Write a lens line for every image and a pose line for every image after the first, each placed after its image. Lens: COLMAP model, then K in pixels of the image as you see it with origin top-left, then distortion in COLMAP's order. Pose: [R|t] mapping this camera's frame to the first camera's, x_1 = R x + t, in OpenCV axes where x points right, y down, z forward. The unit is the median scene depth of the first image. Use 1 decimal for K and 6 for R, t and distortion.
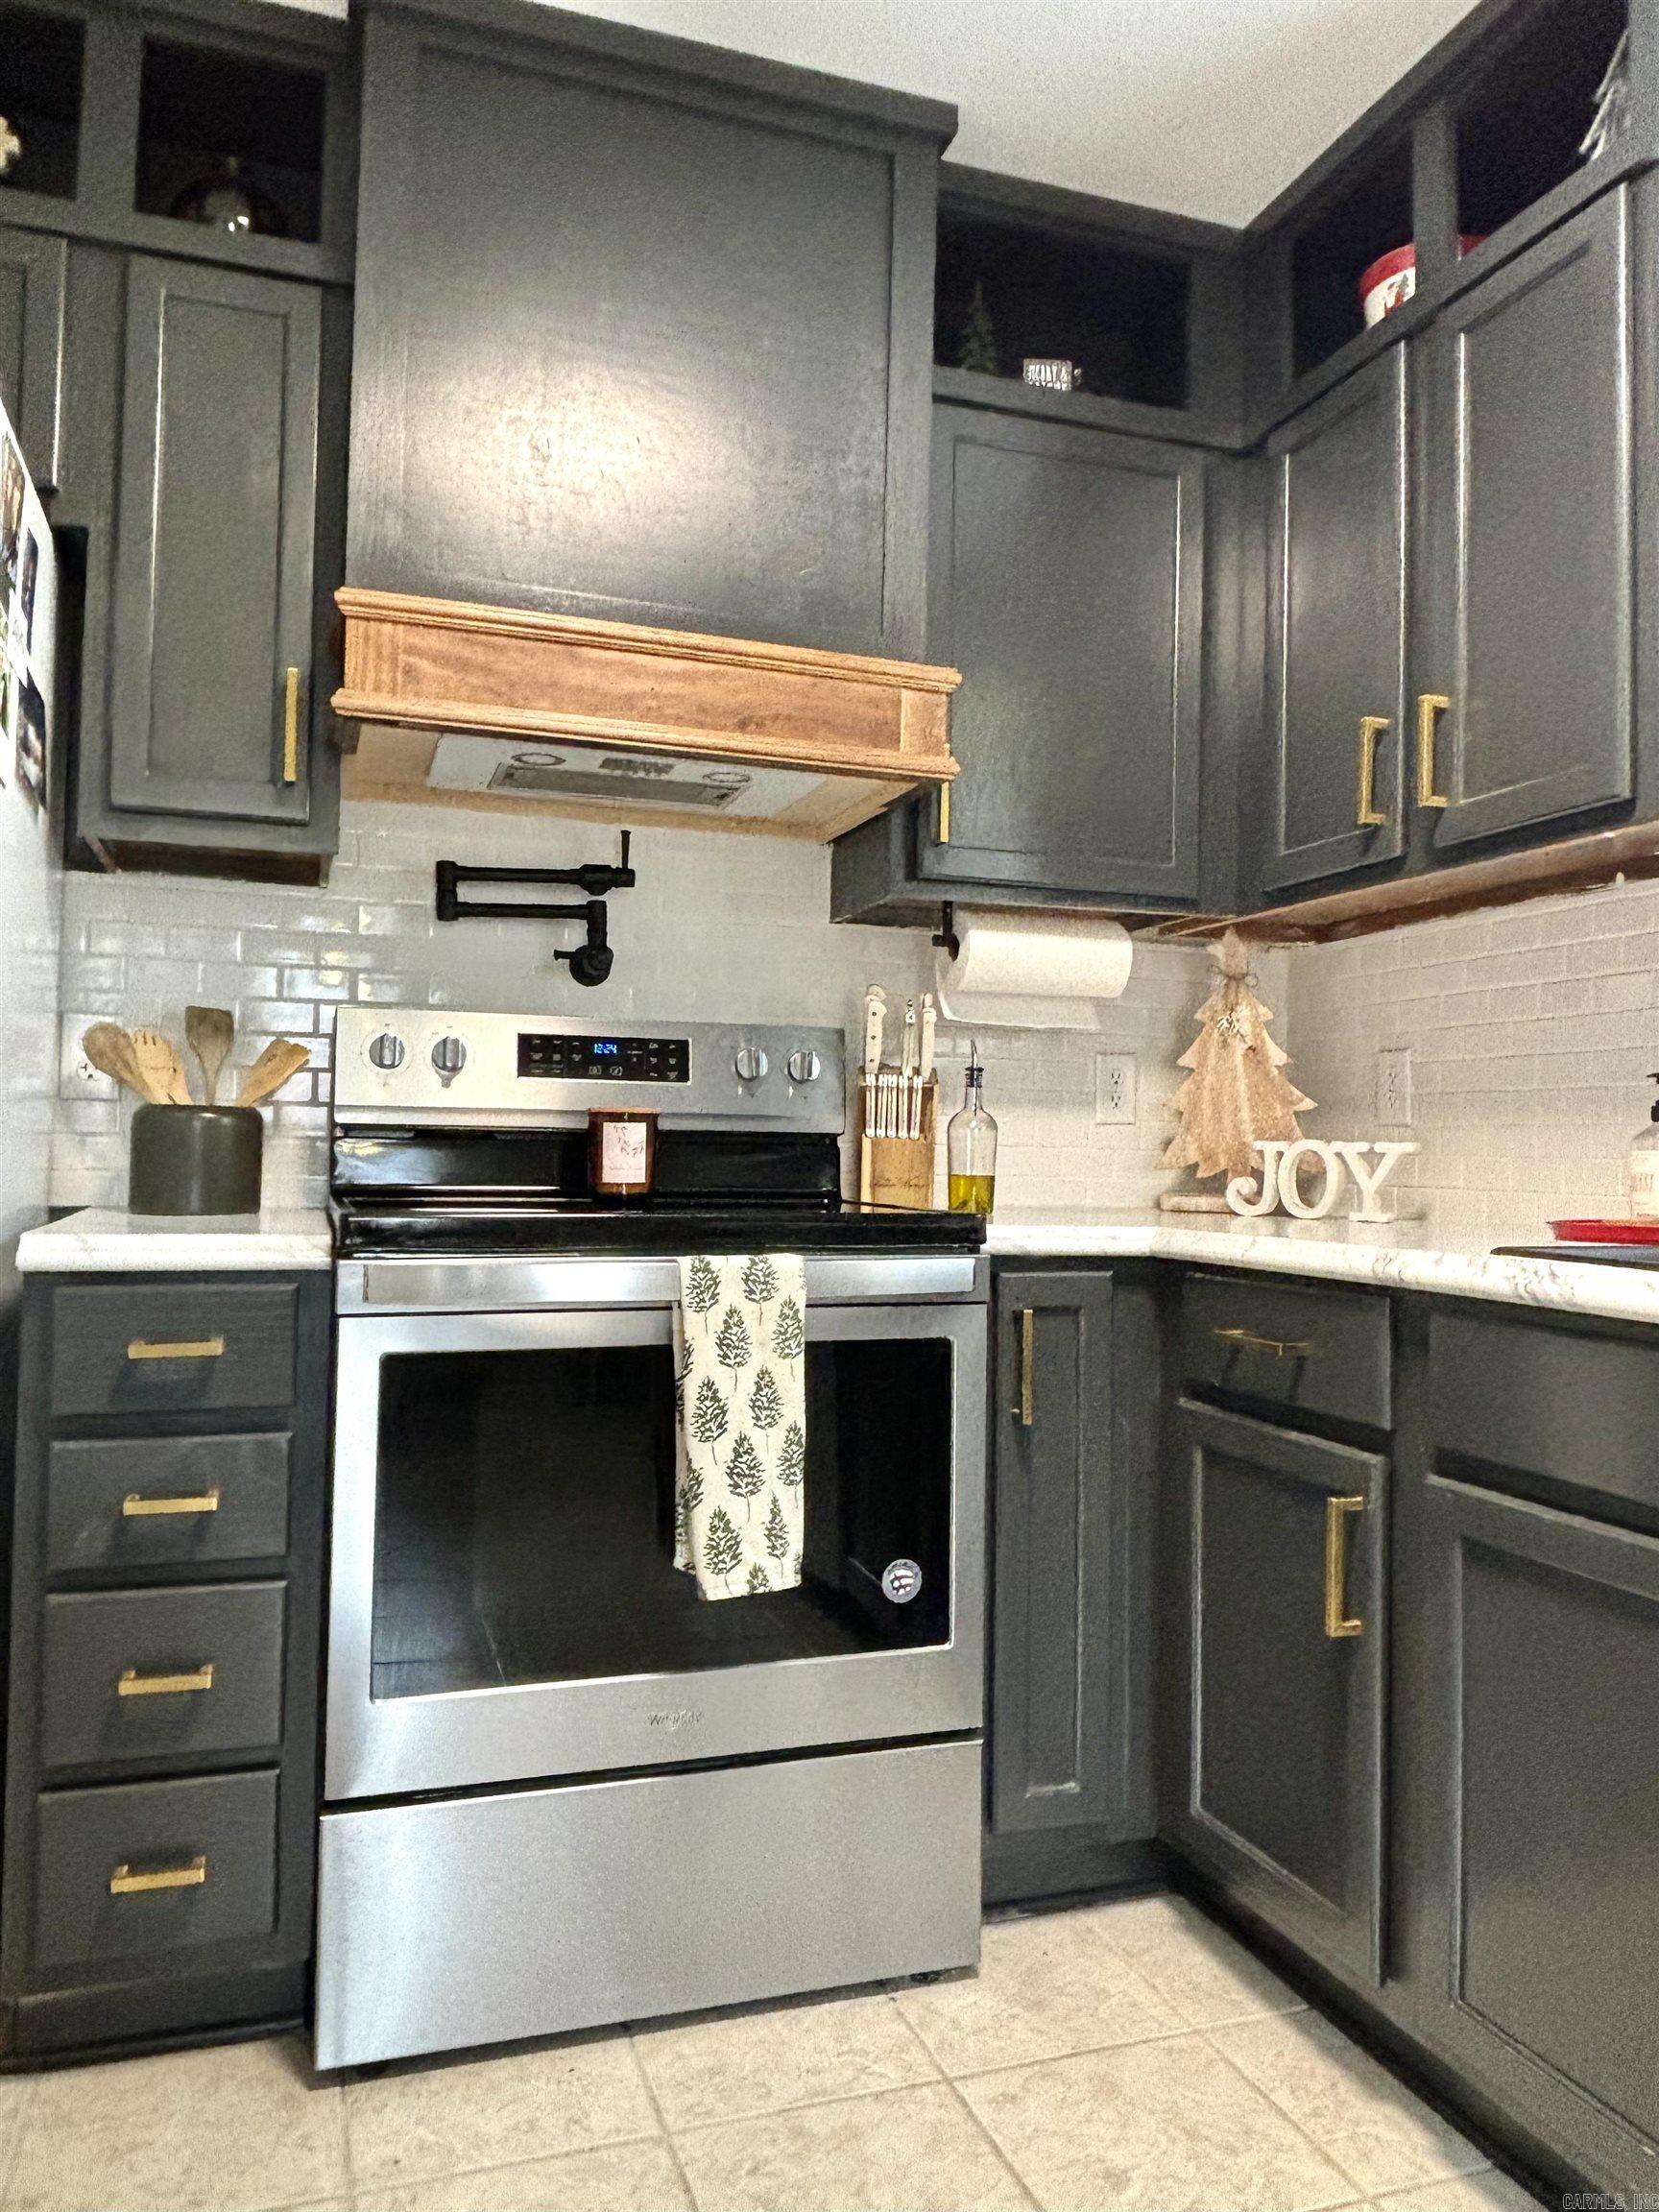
lens RADIAL K [[1566.9, 0, 839.9], [0, 1566.9, 1086.4], [0, 0, 1]] dist [0.010438, -0.020582]
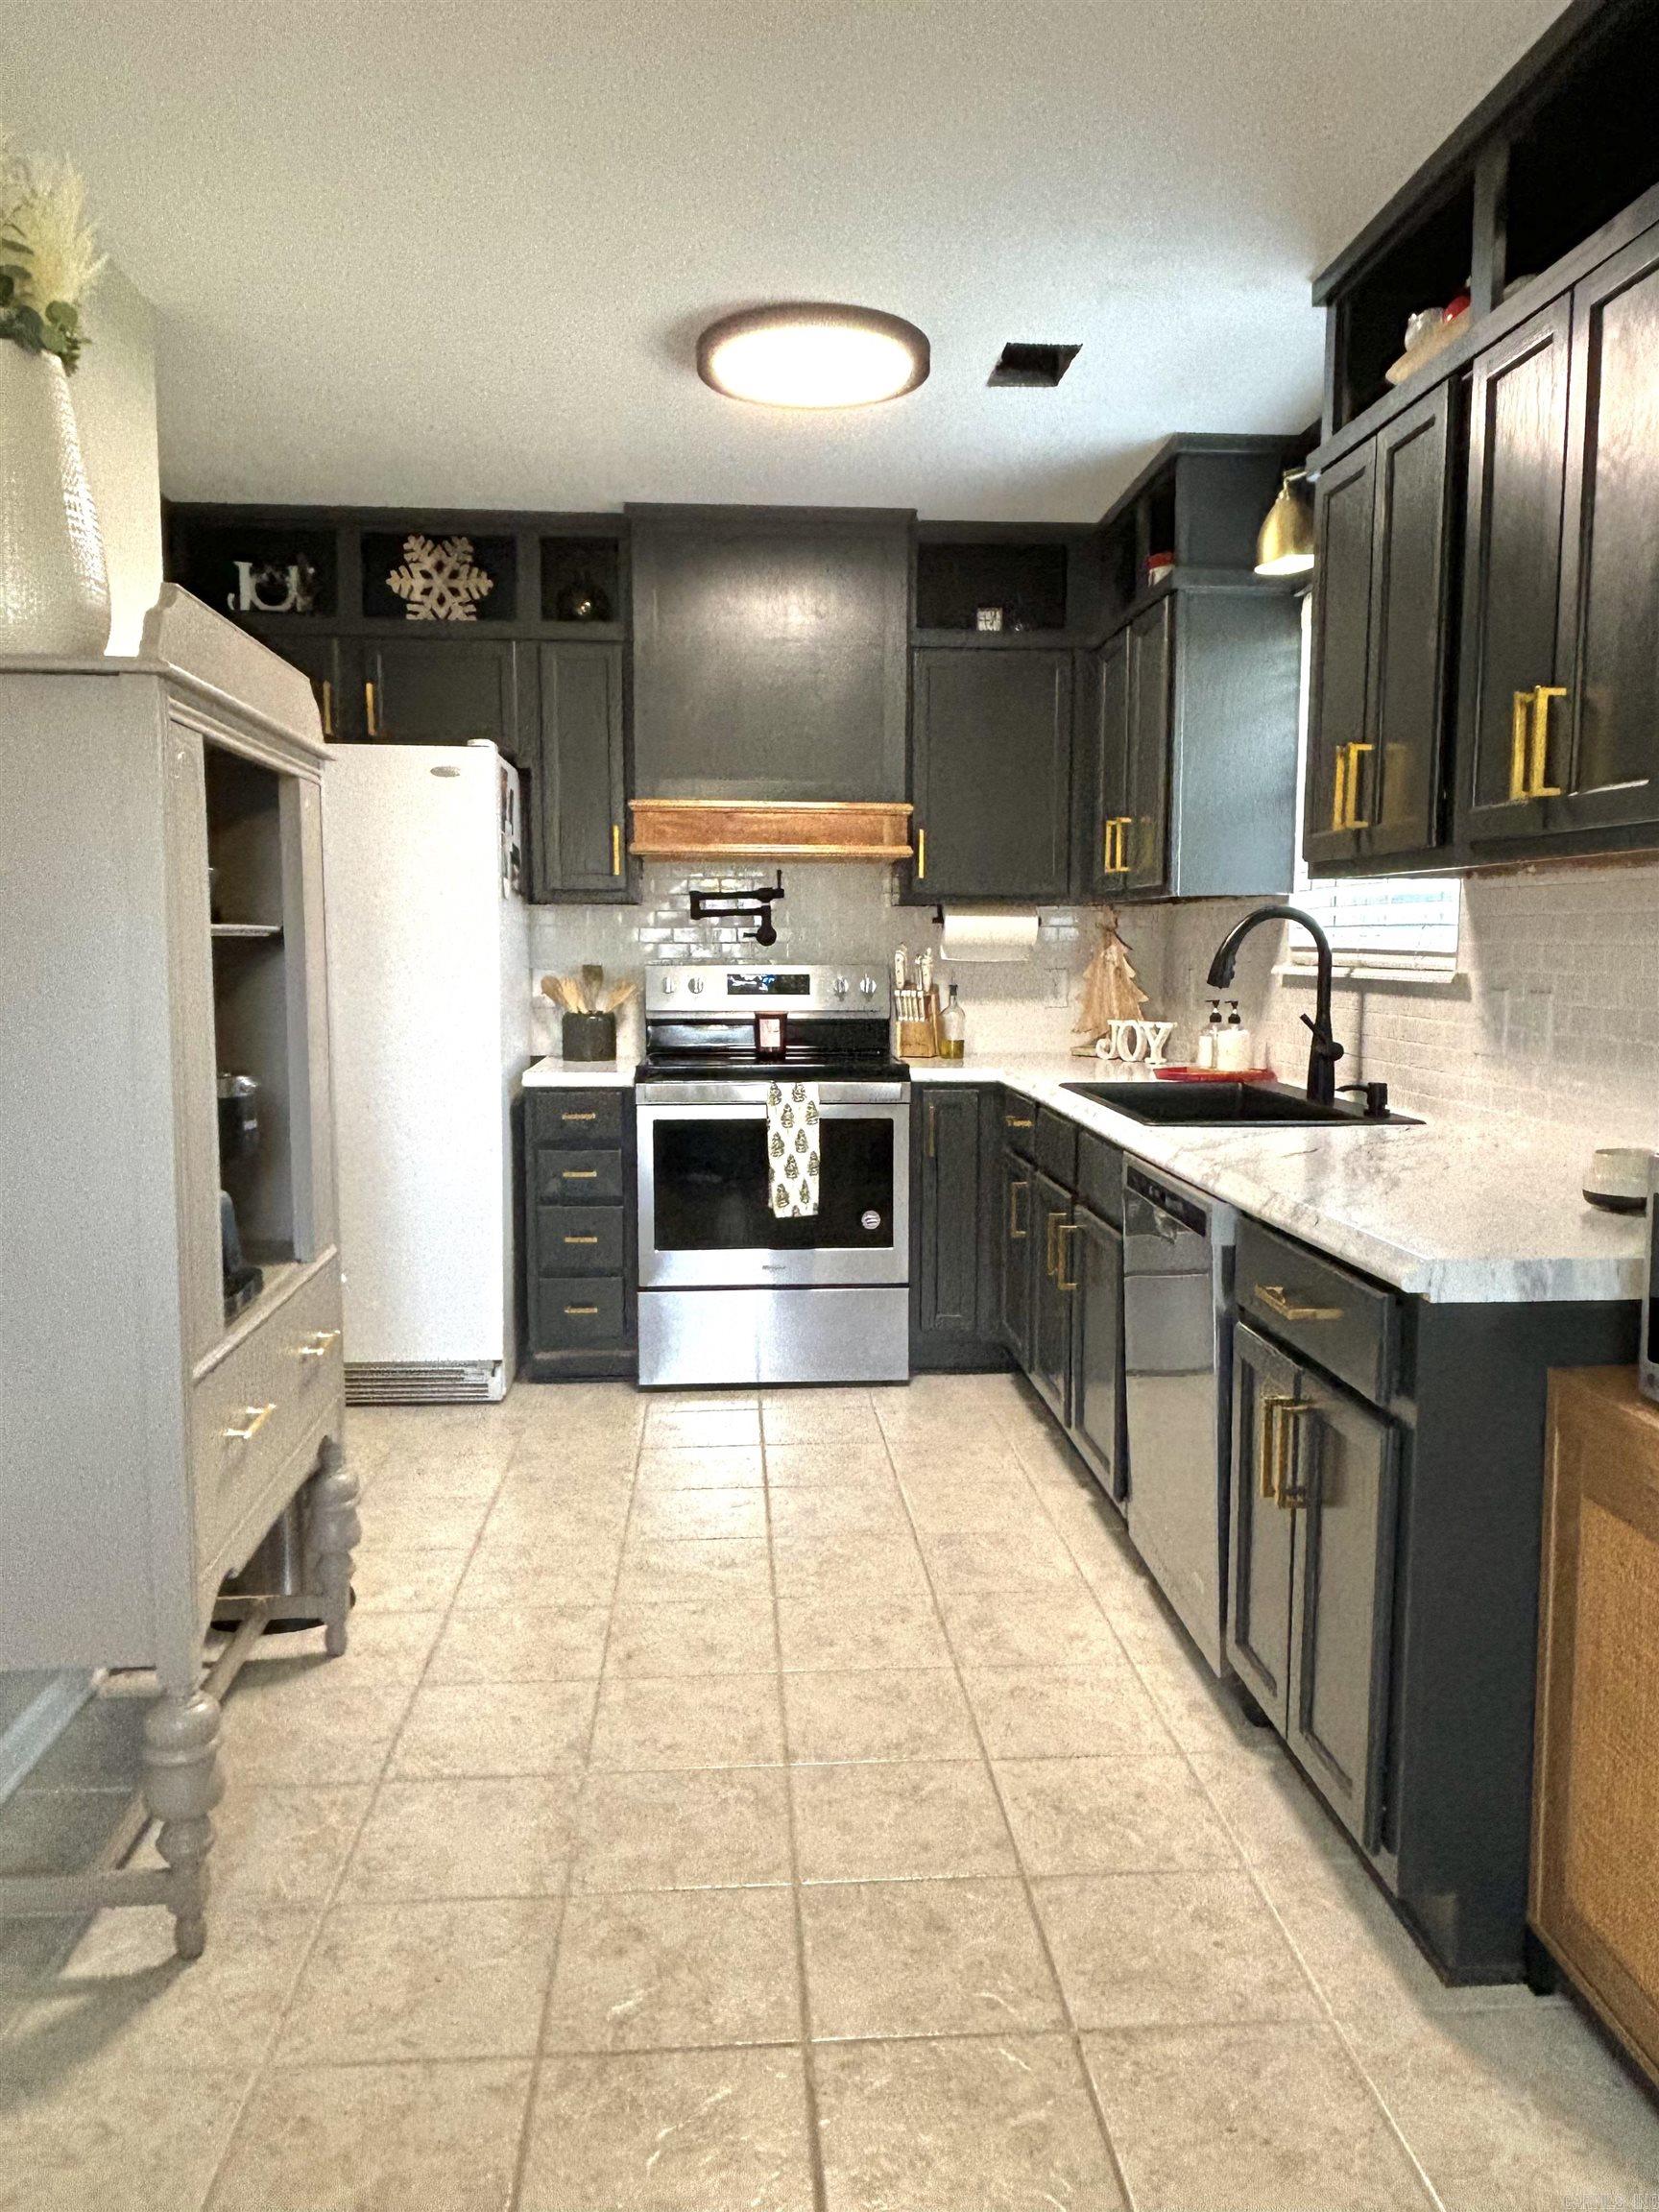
lens RADIAL K [[1566.9, 0, 828.5], [0, 1566.9, 1112.7], [0, 0, 1]] dist [0.010438, -0.020582]
pose [[0.963494, 0.015206, -0.267296, 0.562650], [0.024895, 0.988972, 0.145998, -0.175438], [0.266569, -0.147323, 0.952490, -1.147273]]
